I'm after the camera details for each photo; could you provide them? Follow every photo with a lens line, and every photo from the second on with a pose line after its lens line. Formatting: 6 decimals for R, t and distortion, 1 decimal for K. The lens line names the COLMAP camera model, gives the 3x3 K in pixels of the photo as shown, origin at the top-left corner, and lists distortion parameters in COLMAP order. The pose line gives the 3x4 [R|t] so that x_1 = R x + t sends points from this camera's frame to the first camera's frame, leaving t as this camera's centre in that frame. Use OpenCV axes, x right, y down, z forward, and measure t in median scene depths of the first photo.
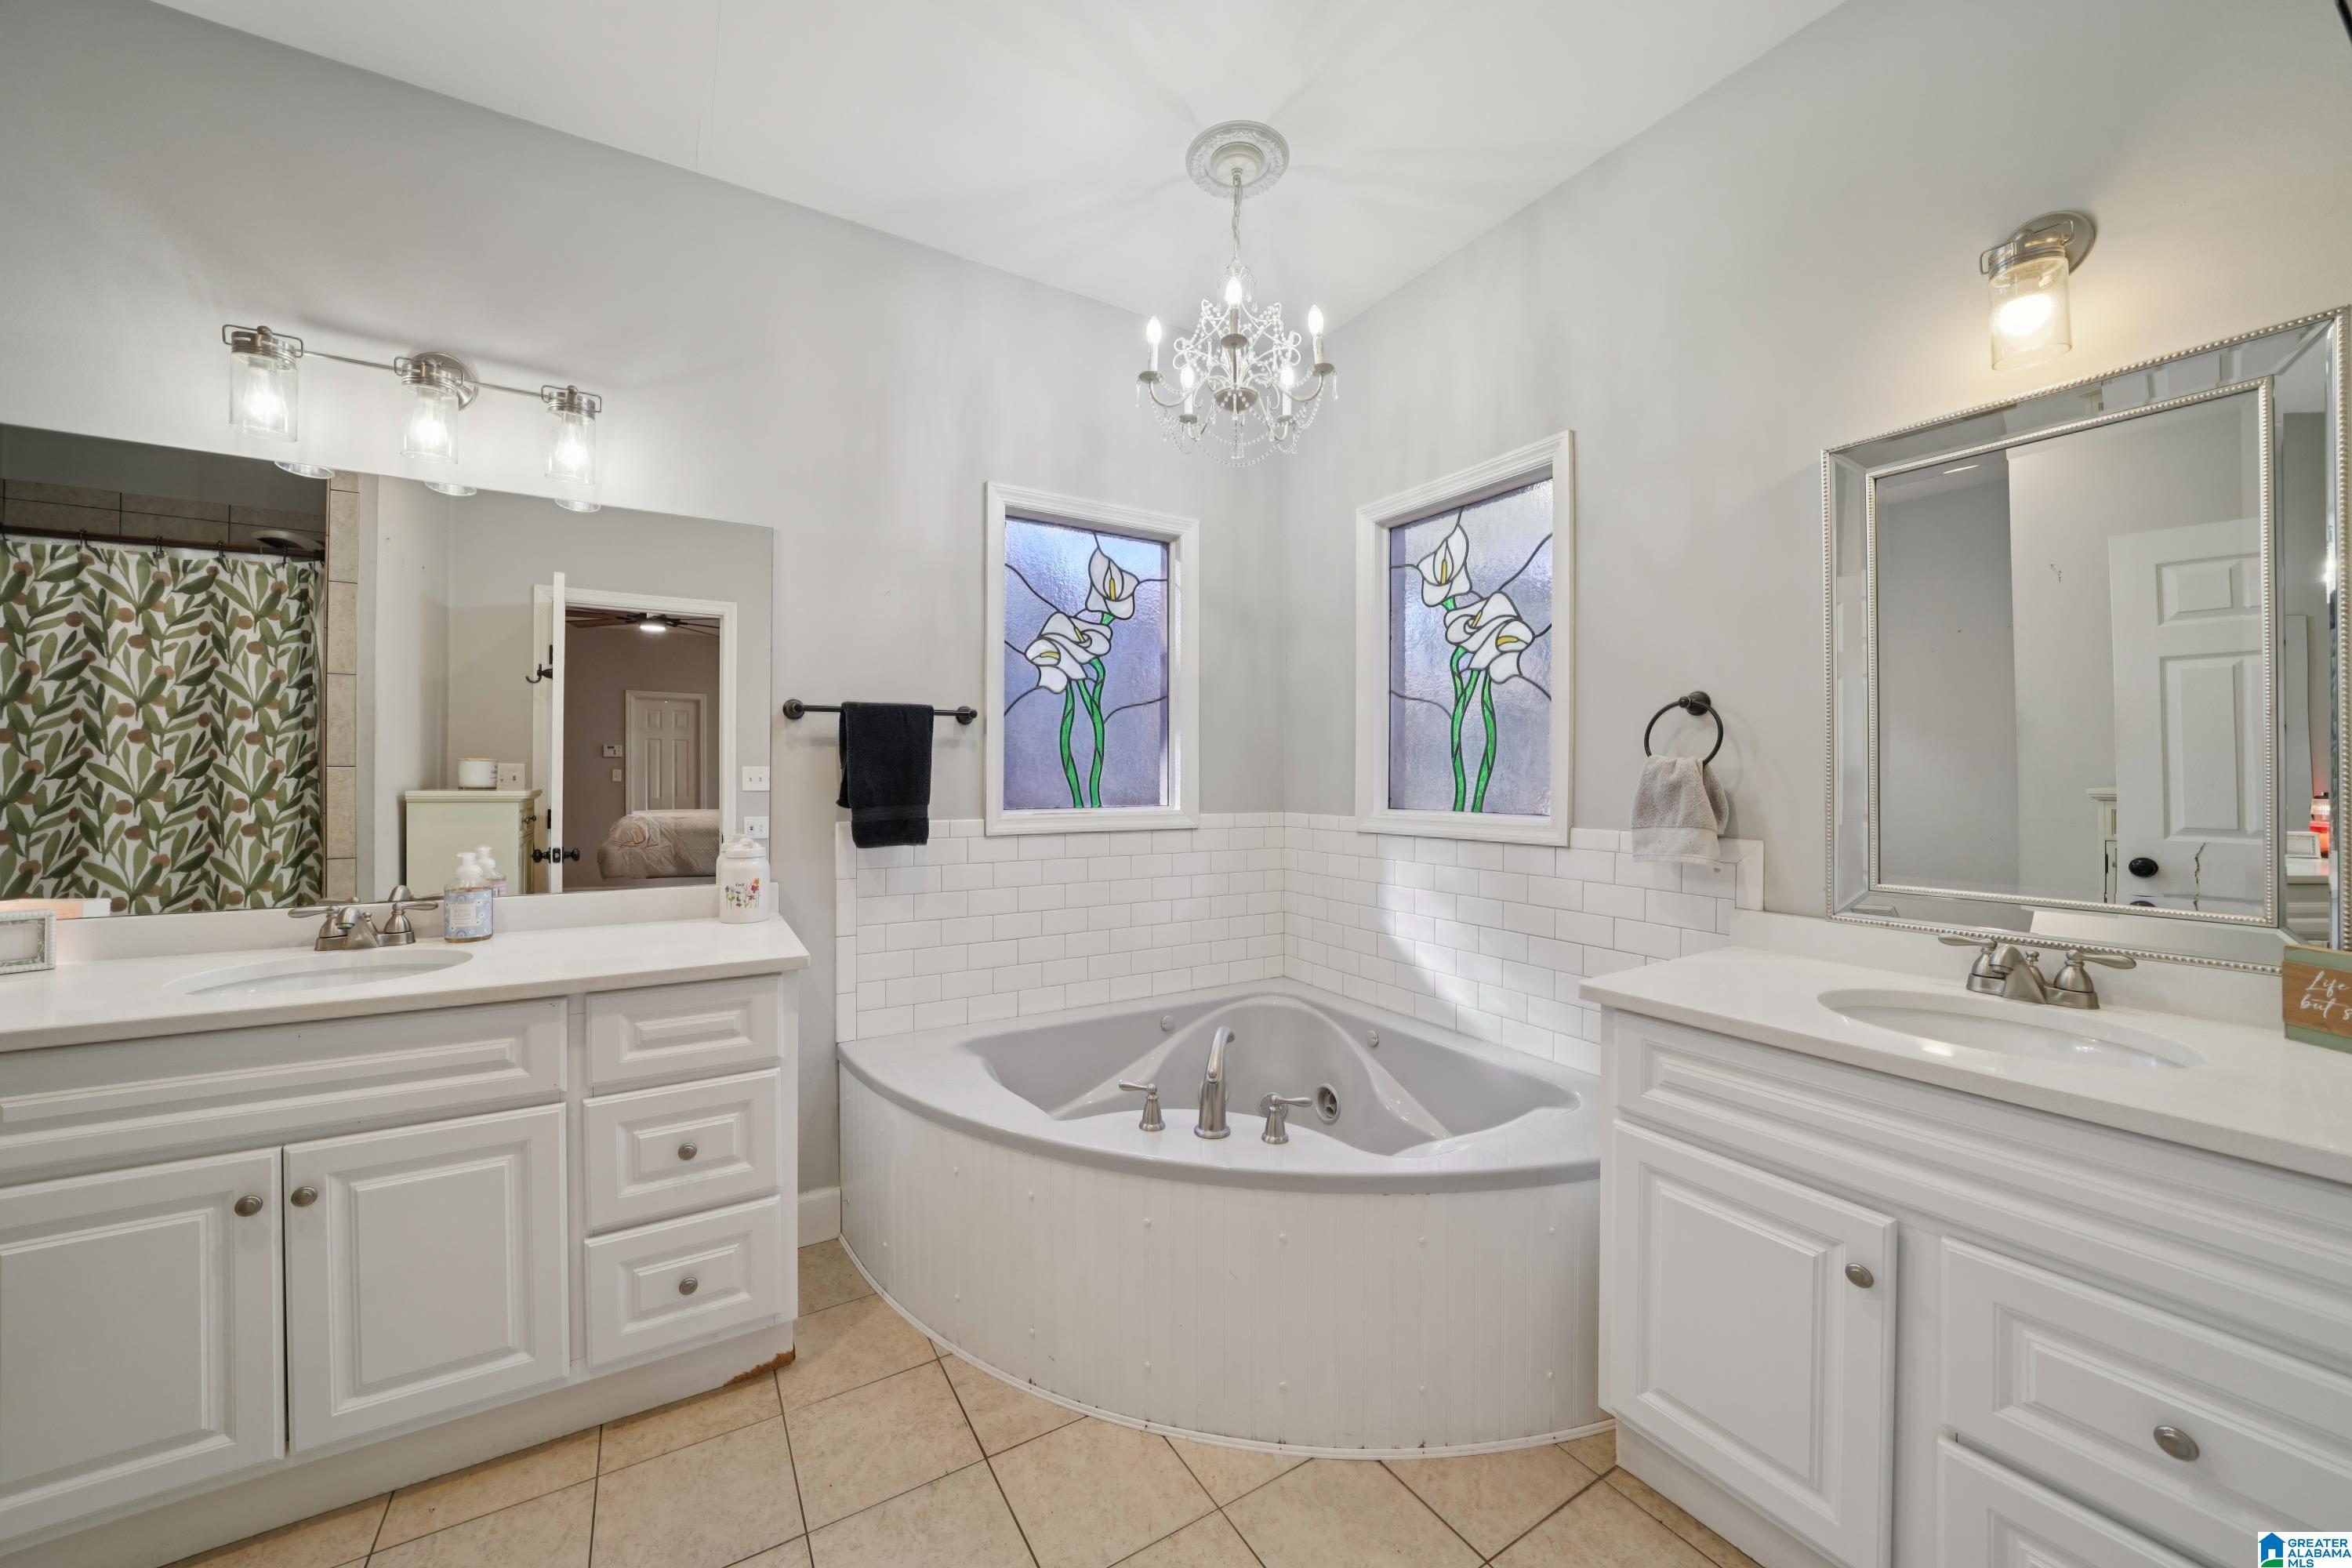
lens RADIAL K [[847.0, 0, 1179.4], [0, 847.0, 770.7], [0, 0, 1]] dist [-0.012251, 0.000011]
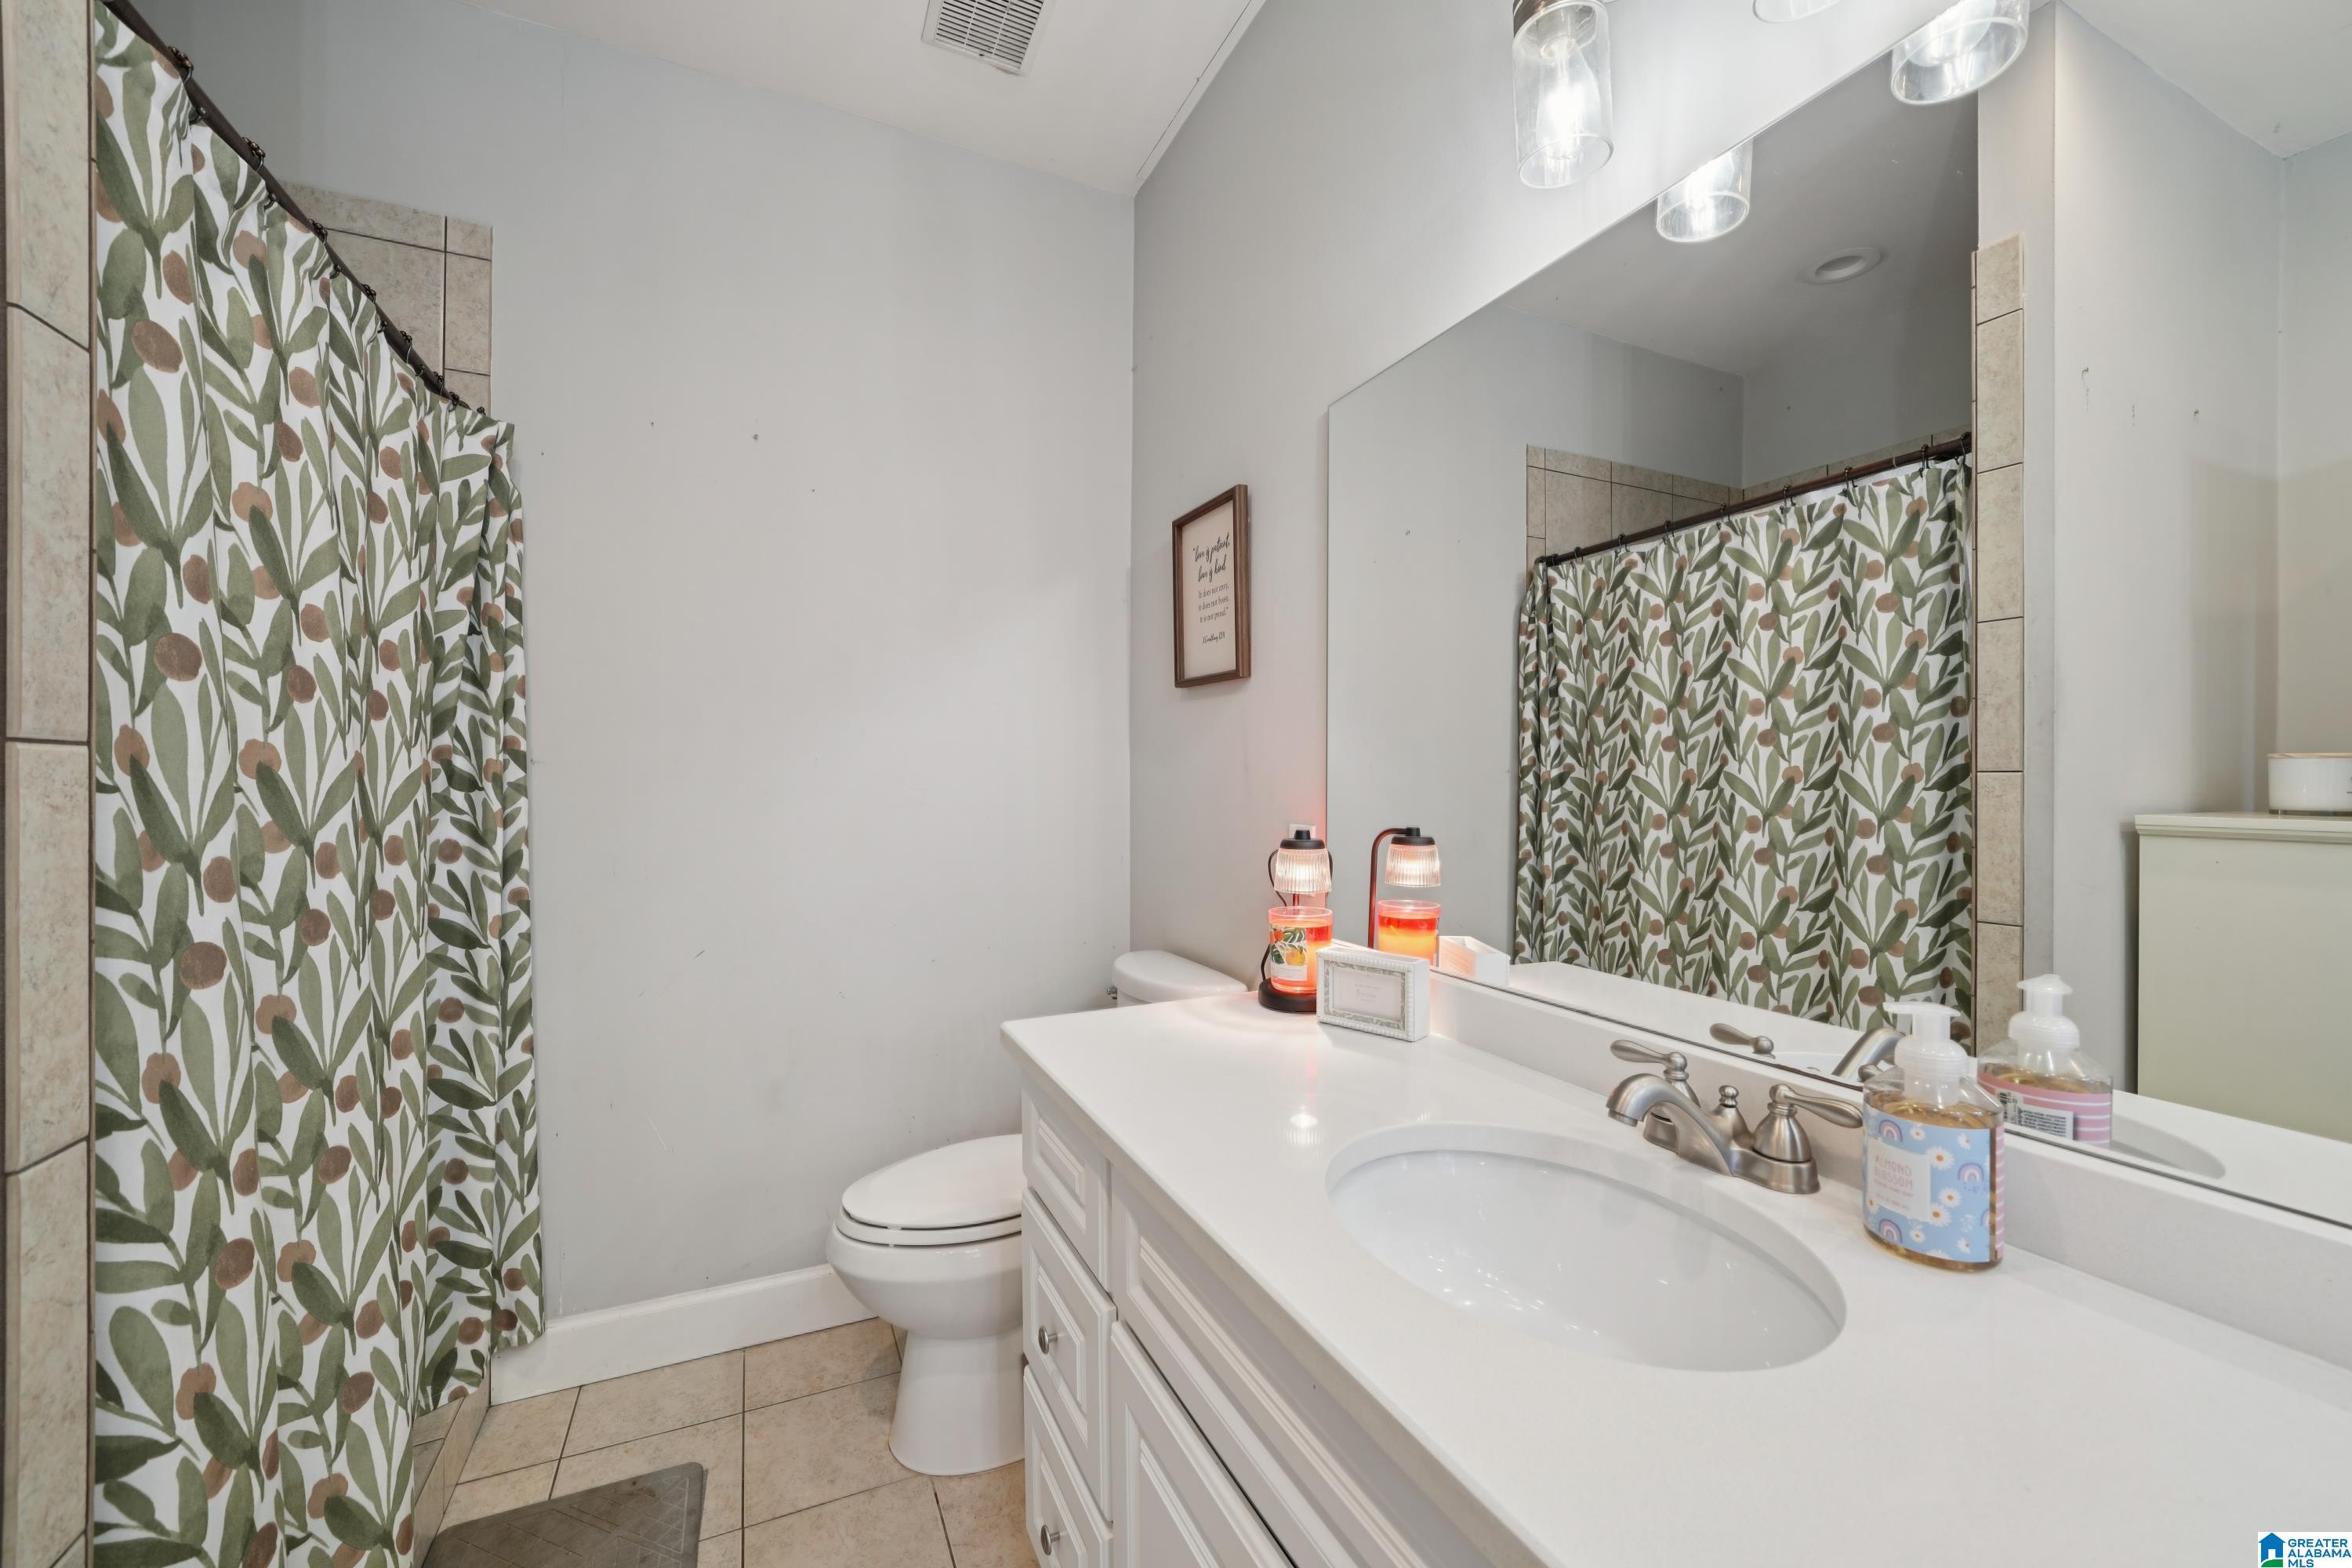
lens RADIAL K [[909.6, 0, 1172.8], [0, 909.6, 779.8], [0, 0, 1]] dist [-0.001243, -0.000037]
pose [[-0.108268, -0.005068, -0.994109, -0.280185], [0.002719, 0.999982, -0.005394, 0.002589], [0.994118, -0.003287, -0.108252, 0.473724]]
